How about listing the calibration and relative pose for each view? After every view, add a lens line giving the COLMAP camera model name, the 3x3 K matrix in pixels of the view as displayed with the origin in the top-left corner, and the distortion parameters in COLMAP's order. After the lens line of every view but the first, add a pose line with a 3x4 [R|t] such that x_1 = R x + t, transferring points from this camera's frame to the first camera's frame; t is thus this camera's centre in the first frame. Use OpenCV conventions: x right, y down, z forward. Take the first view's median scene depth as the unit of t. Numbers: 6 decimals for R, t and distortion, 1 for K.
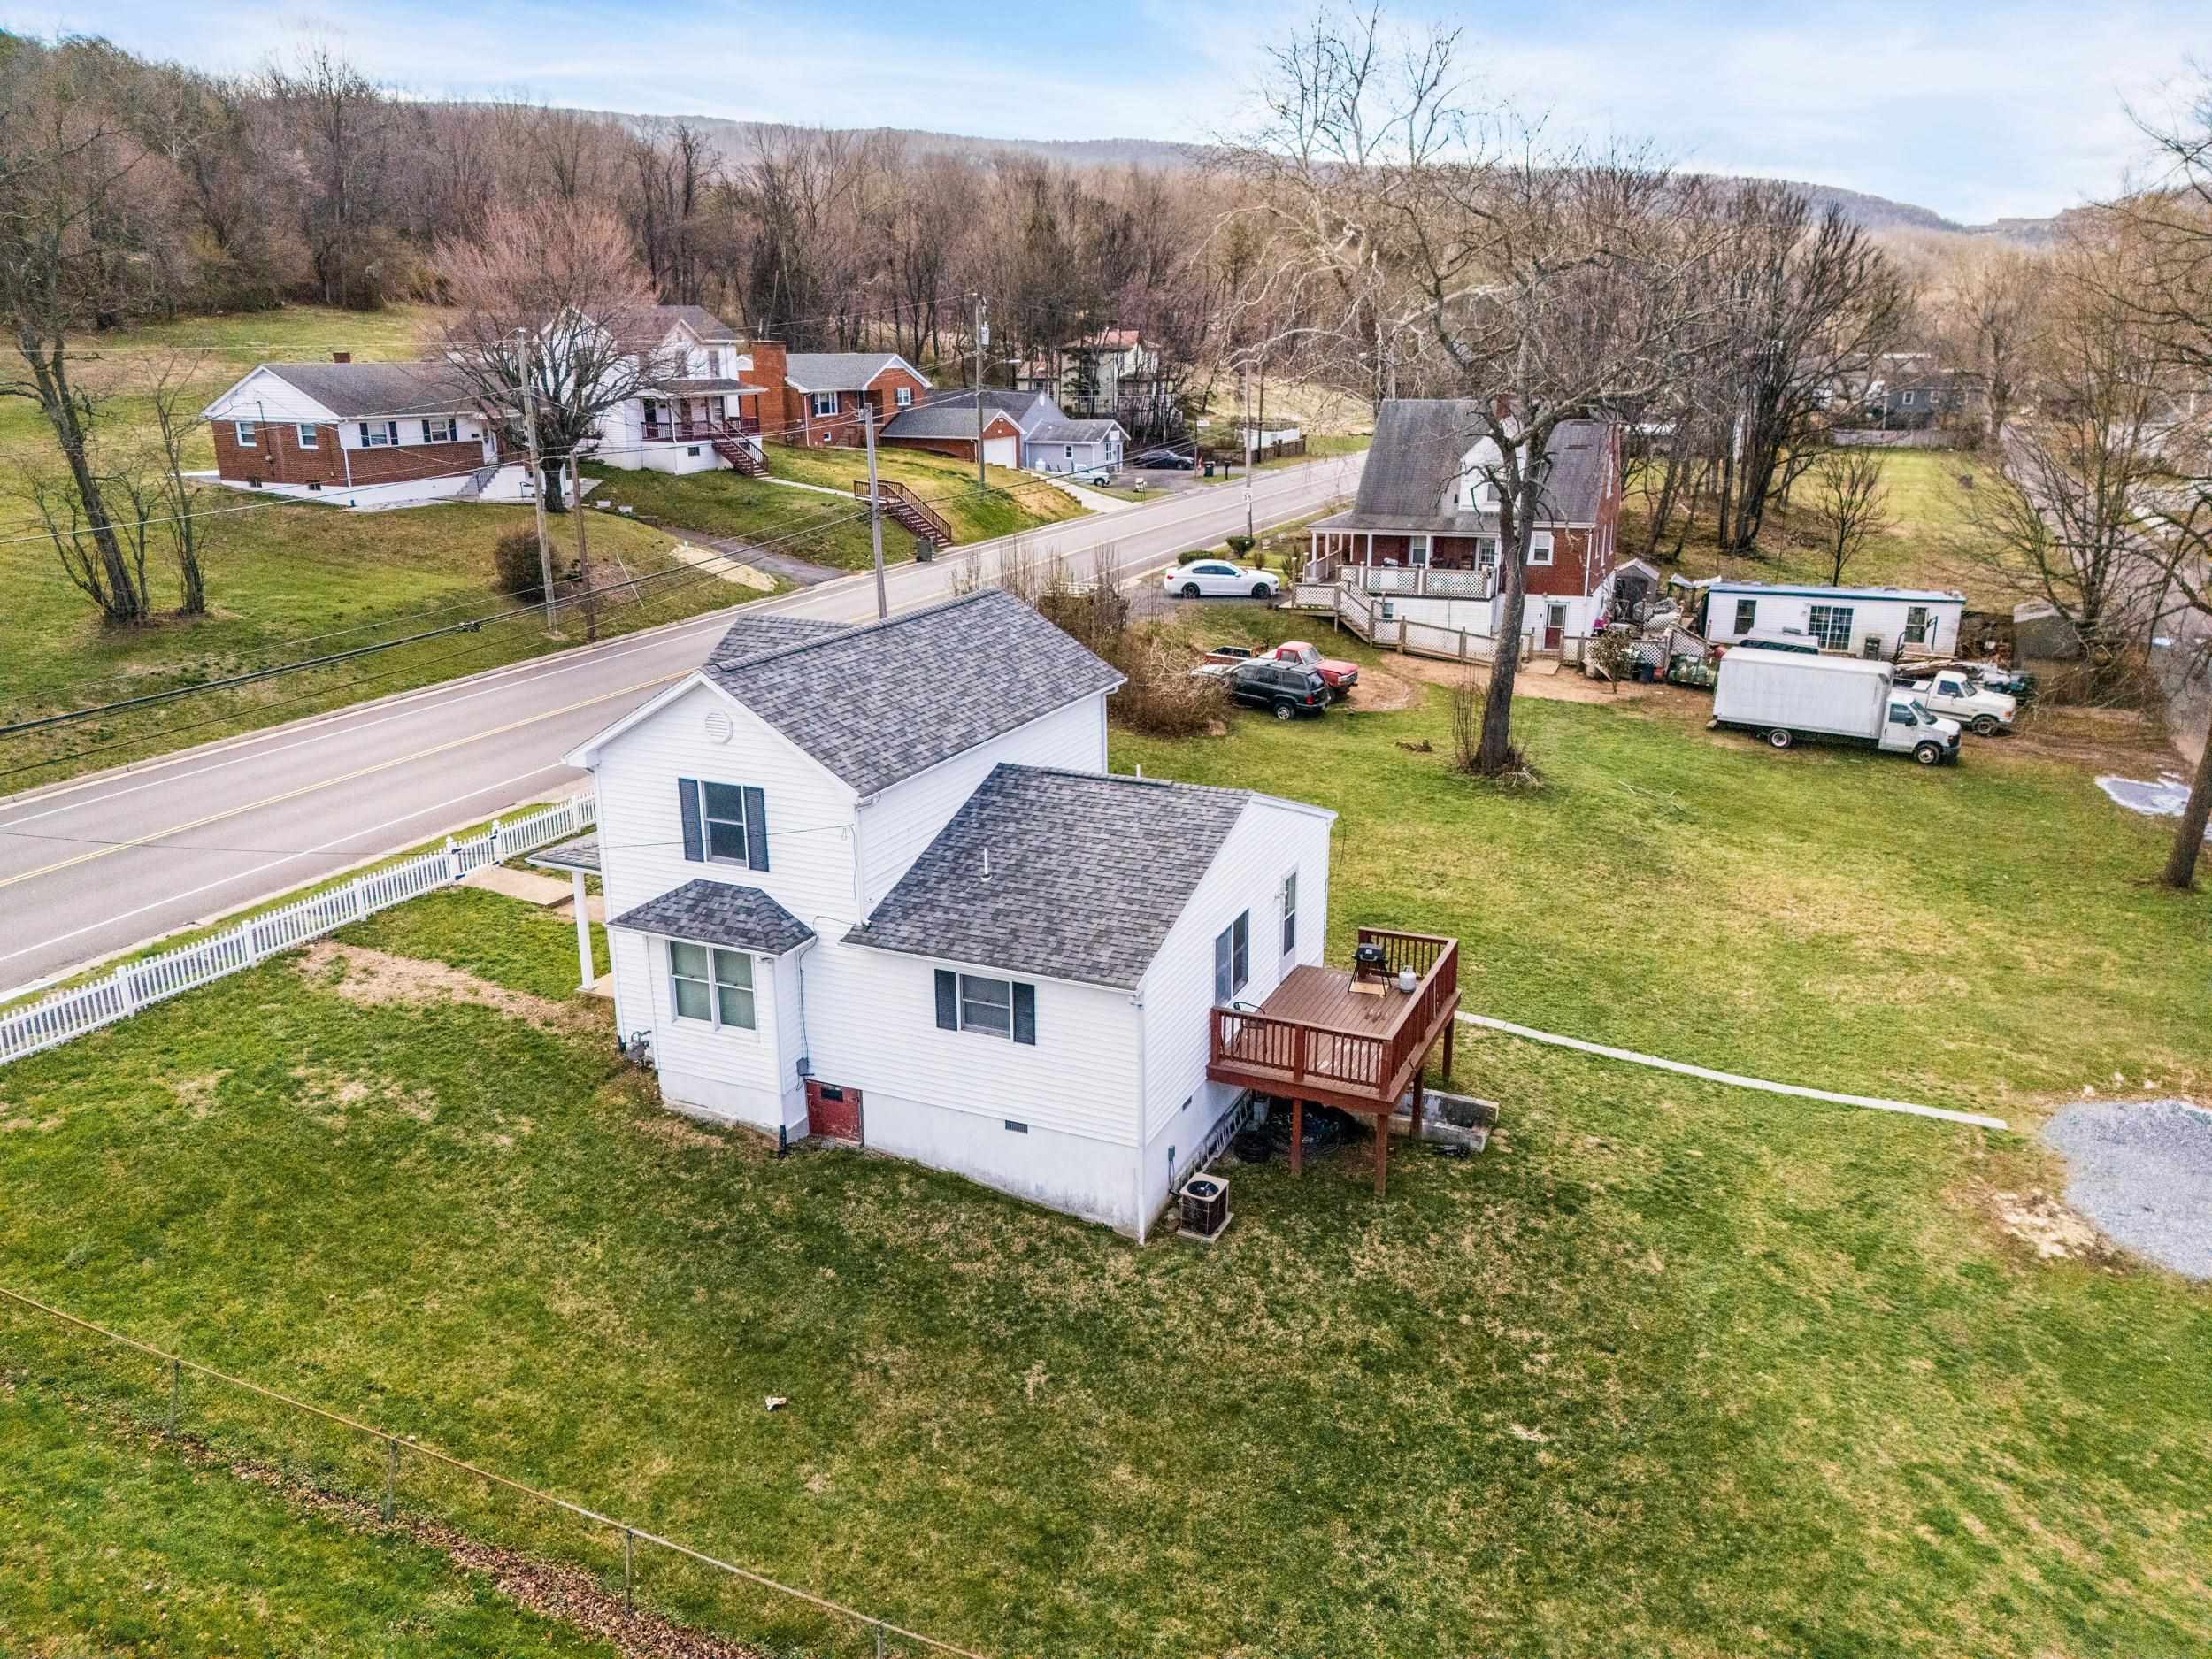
lens RADIAL K [[1610.8, 0, 1113.3], [0, 1610.8, 822.9], [0, 0, 1]] dist [0.109831, -0.106361]
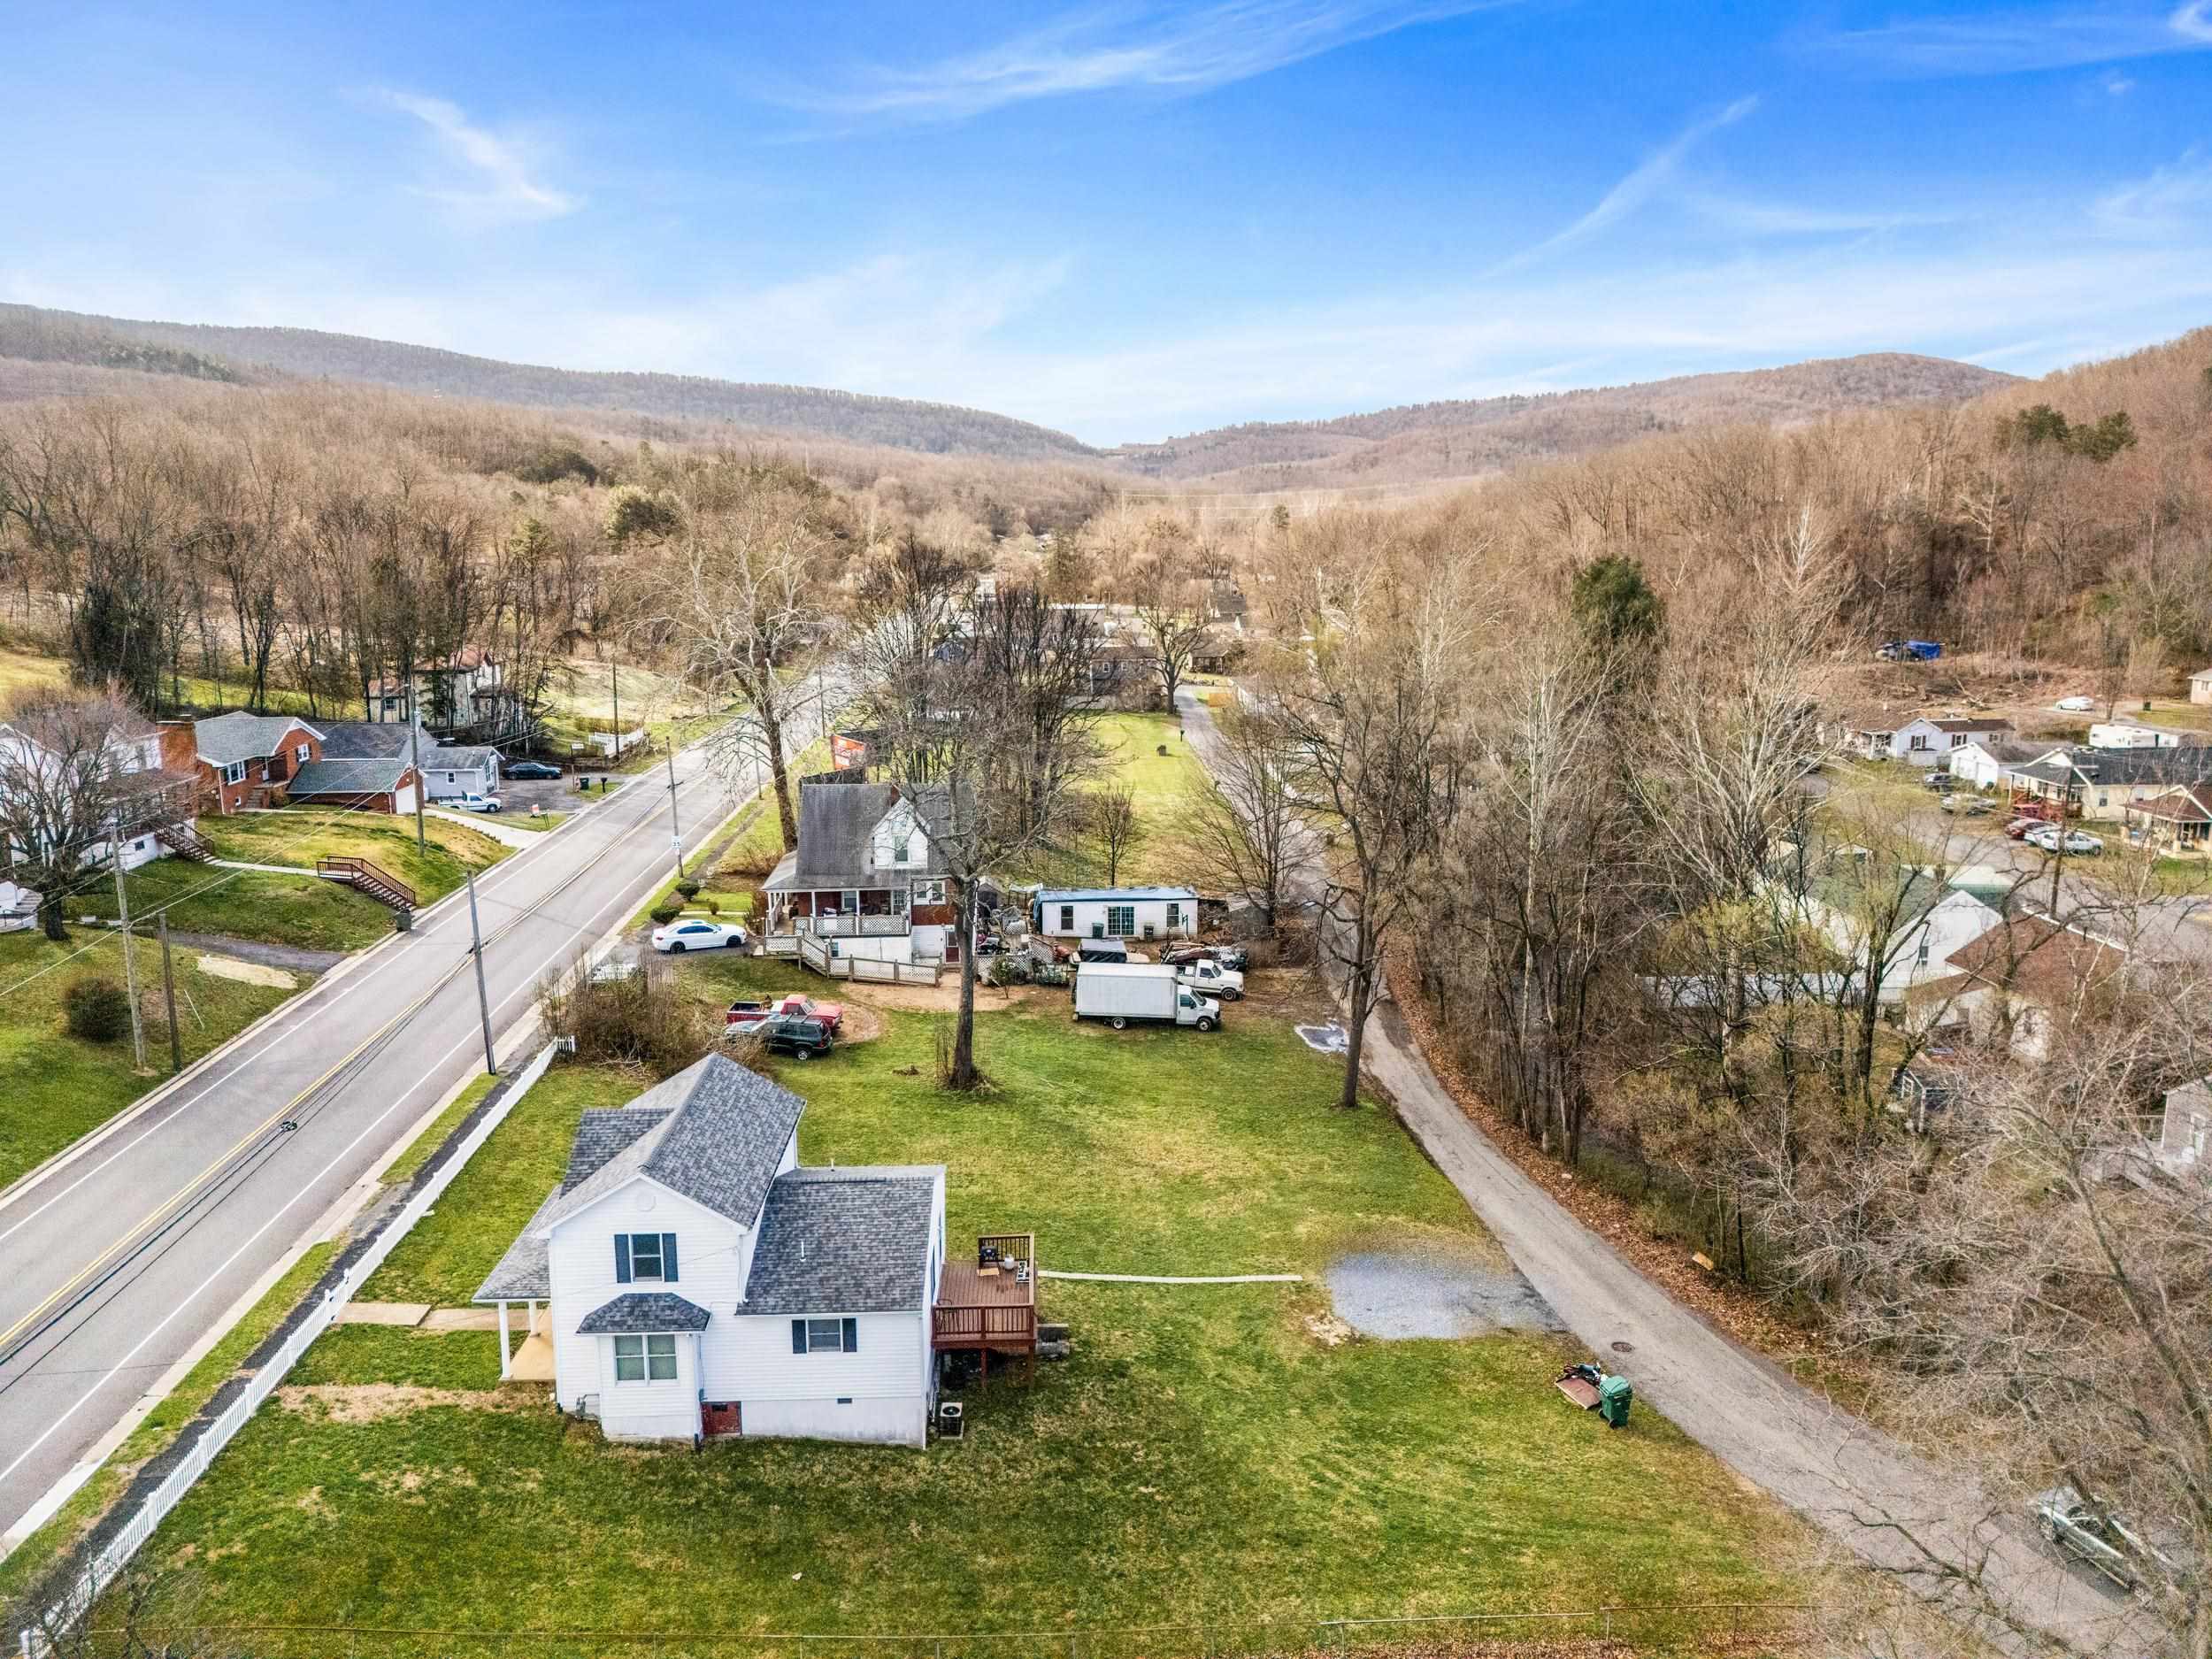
lens RADIAL K [[1631.6, 0, 1085.4], [0, 1631.6, 832.0], [0, 0, 1]] dist [0.070504, -0.004974]
pose [[0.901599, -0.084545, 0.424231, -0.490584], [0.126873, 0.989267, -0.072486, -0.241351], [-0.413549, 0.119177, 0.902648, -0.741463]]
